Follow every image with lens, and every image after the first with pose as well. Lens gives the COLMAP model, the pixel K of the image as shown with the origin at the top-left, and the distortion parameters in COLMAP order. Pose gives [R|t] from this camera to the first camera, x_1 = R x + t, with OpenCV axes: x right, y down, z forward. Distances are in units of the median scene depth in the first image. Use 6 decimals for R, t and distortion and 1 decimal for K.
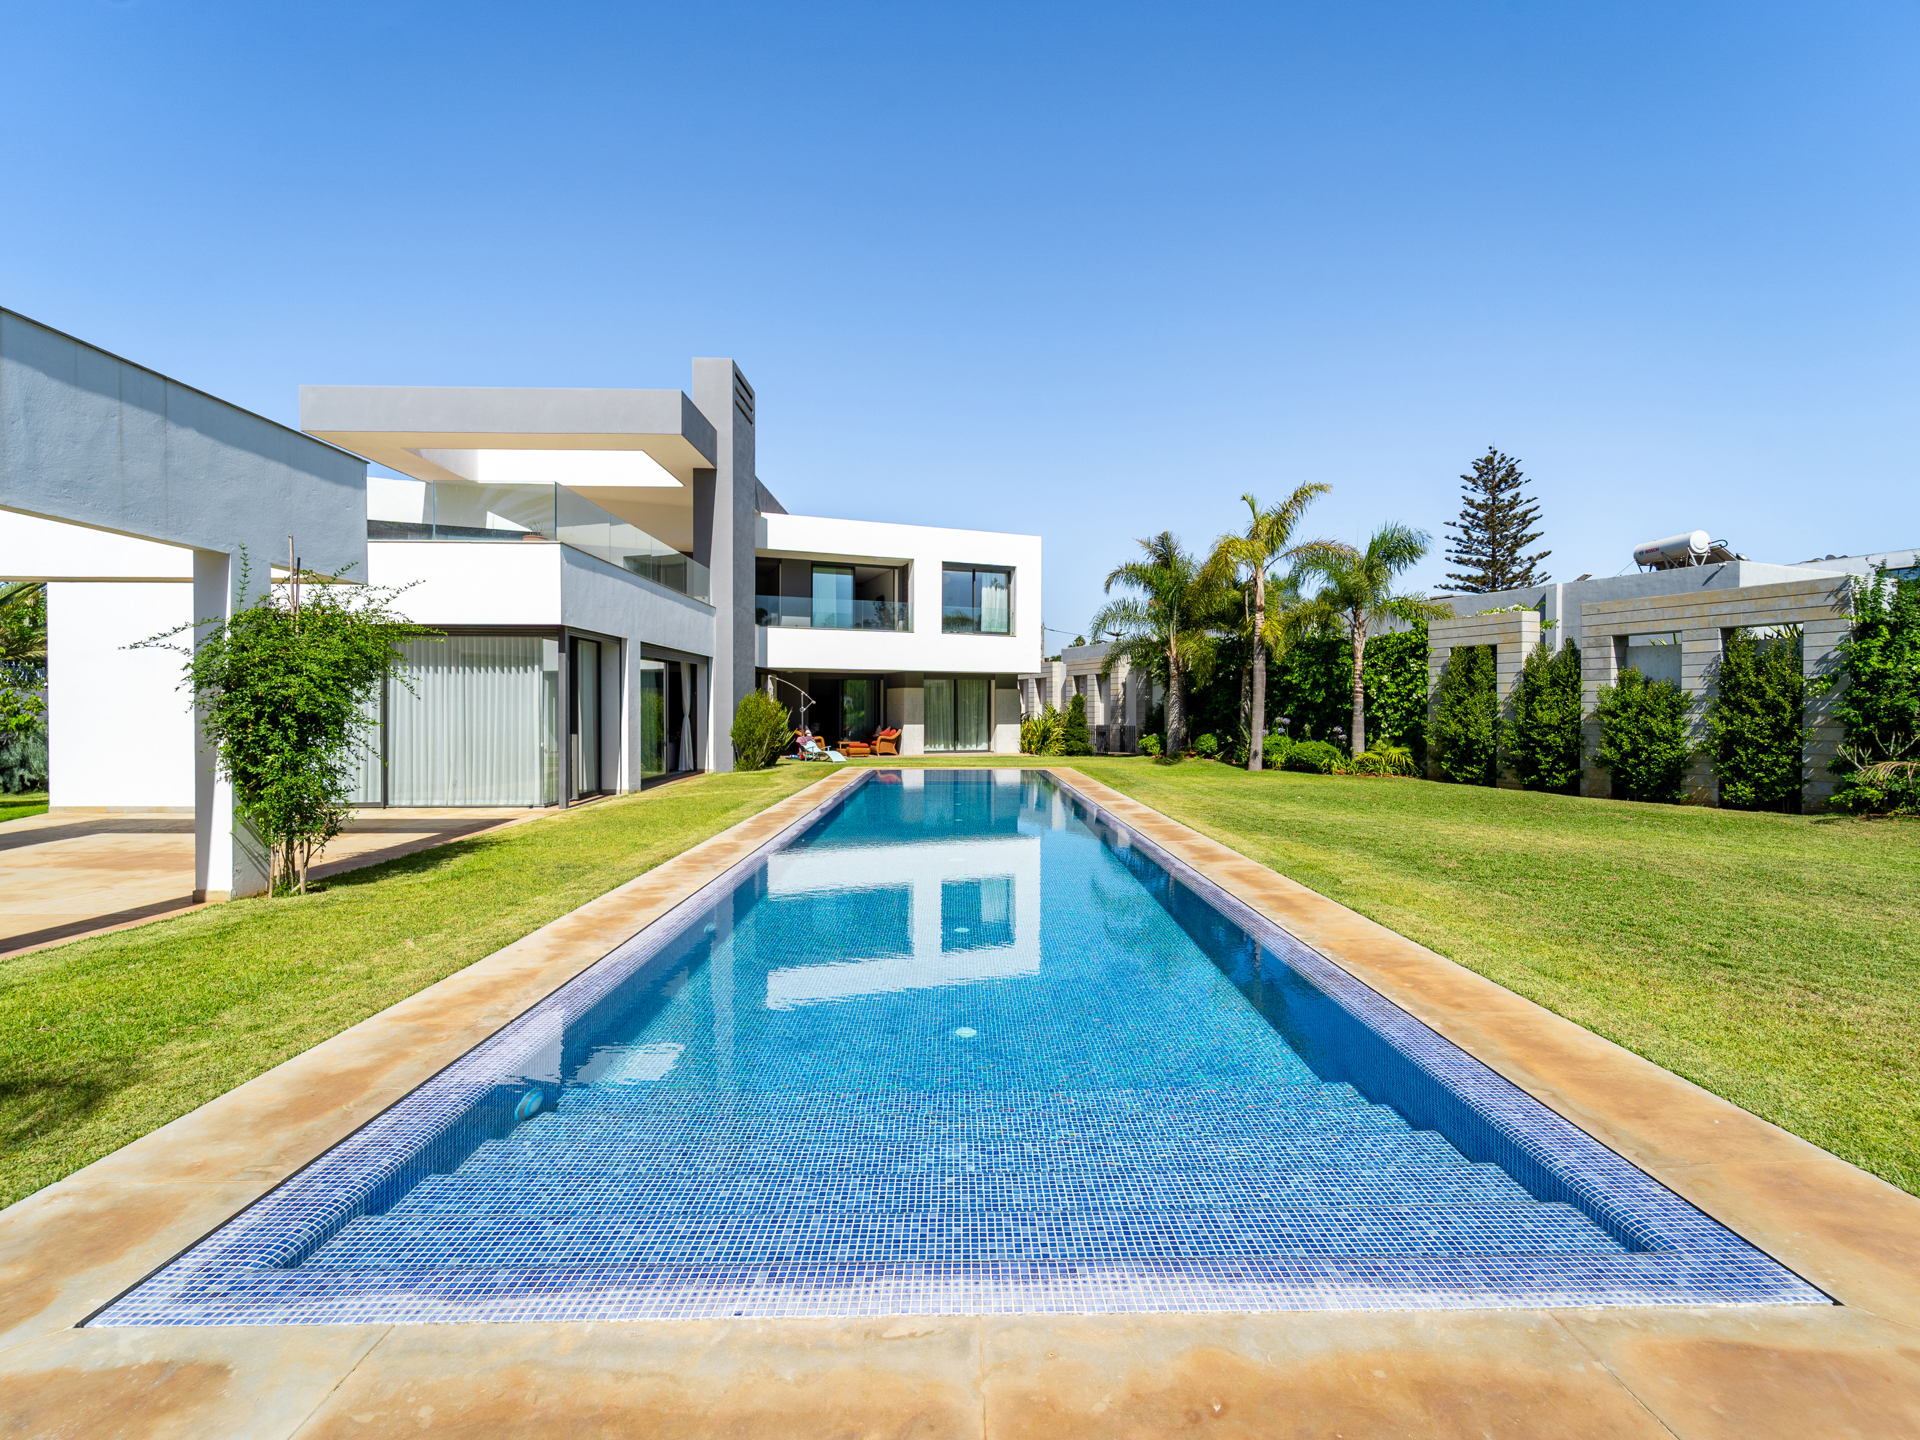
lens RADIAL K [[902.9, 0, 960.0], [0, 902.9, 720.0], [0, 0, 1]] dist [0.030453, 0.000204]
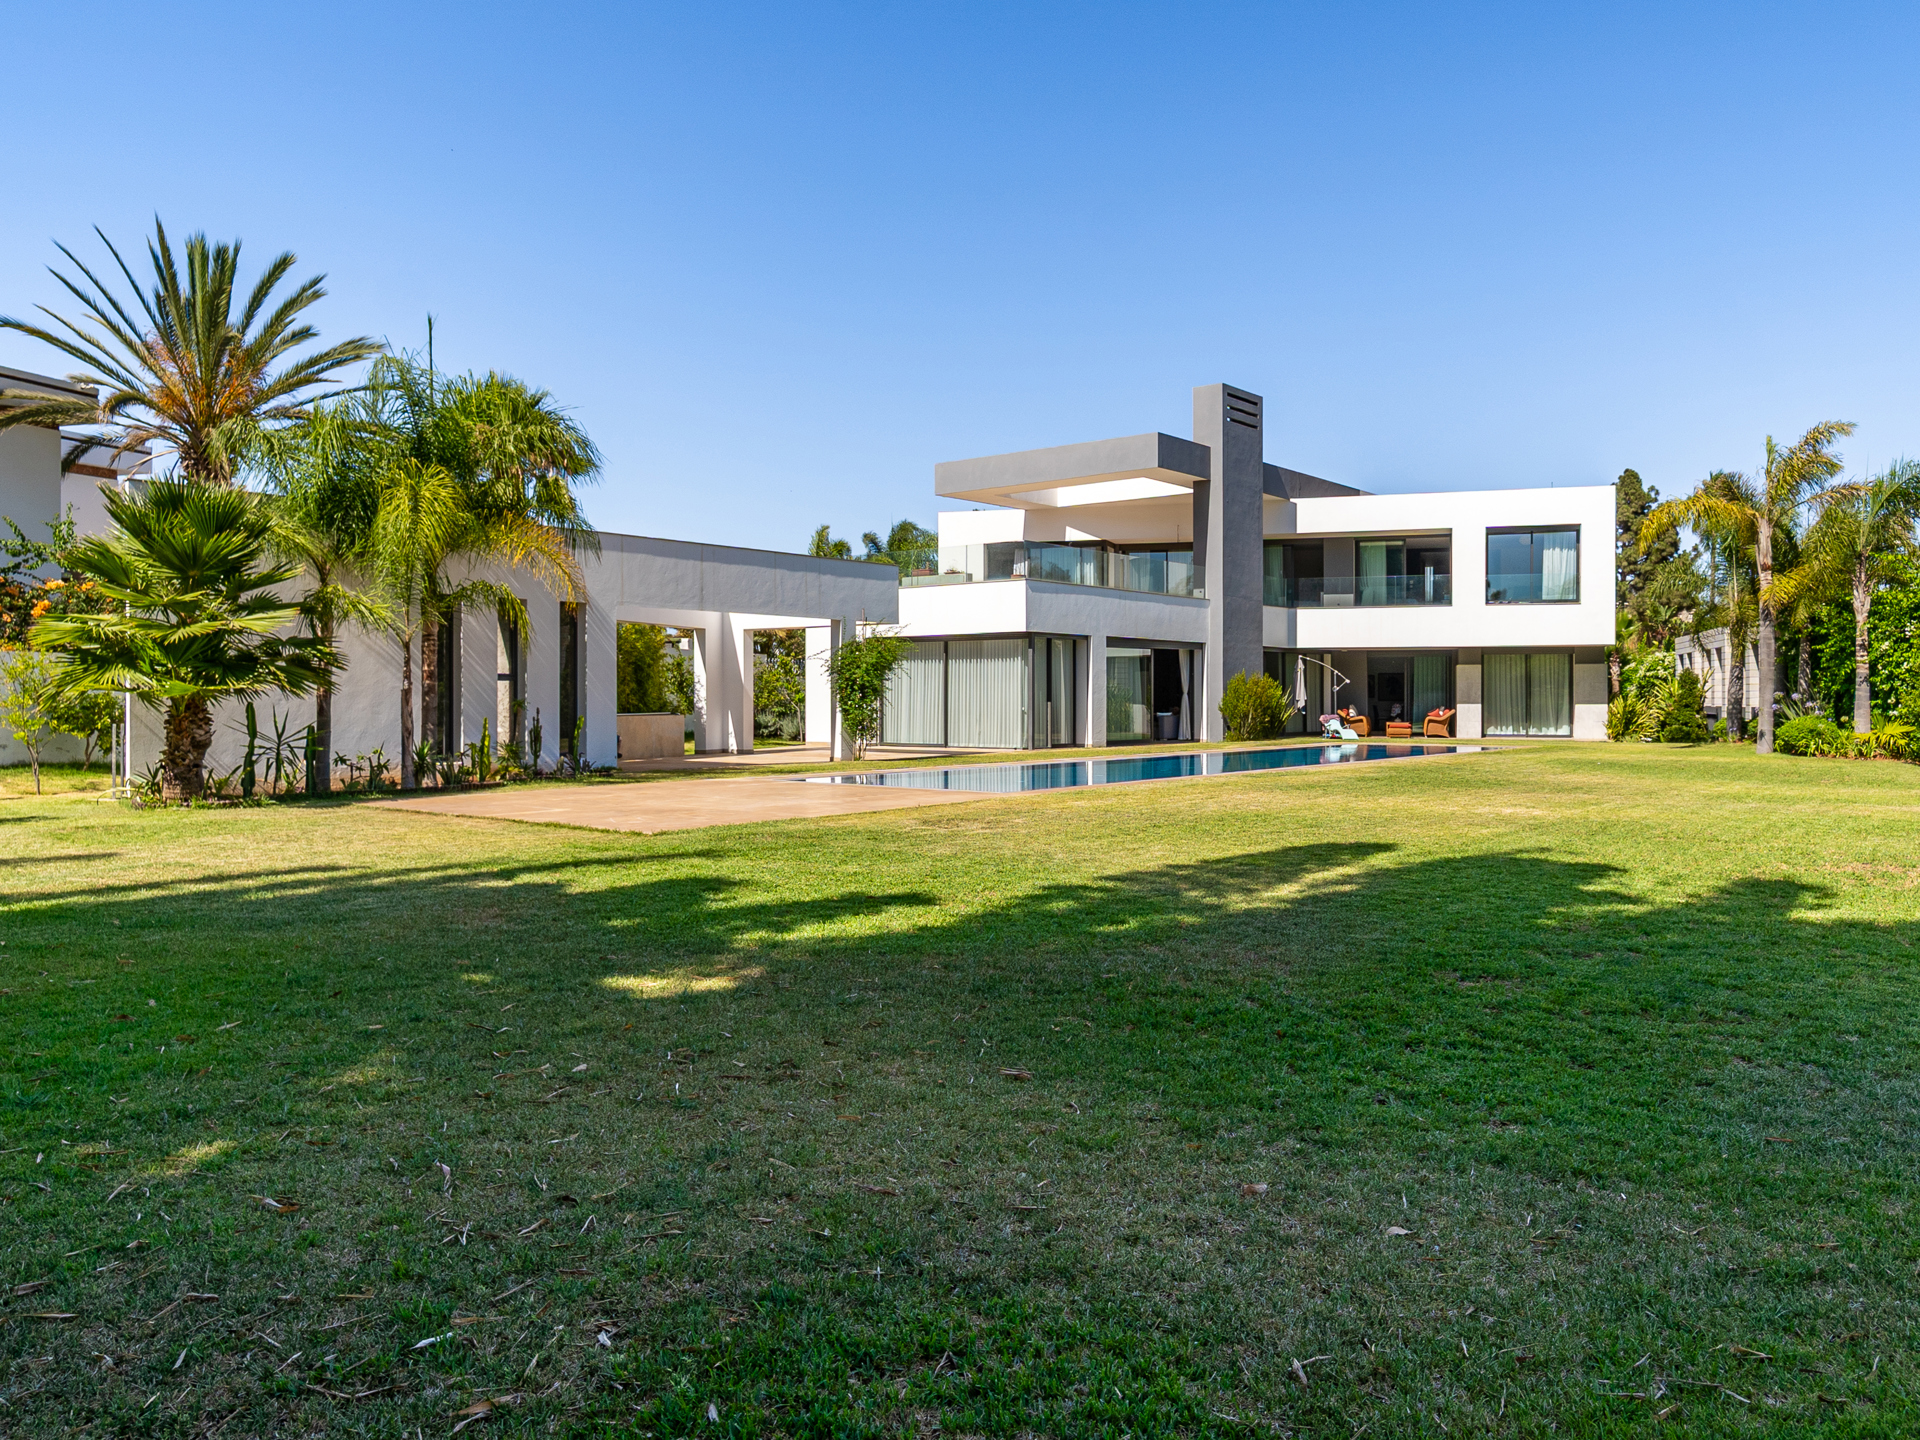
lens RADIAL K [[1353.5, 0, 960.0], [0, 1353.5, 720.0], [0, 0, 1]] dist [-0.000504, 0.000002]
pose [[0.765353, 0.006379, -0.643580, 0.480356], [-0.004995, 0.999980, 0.003972, 0.019294], [0.643592, 0.000175, 0.765369, -0.421093]]
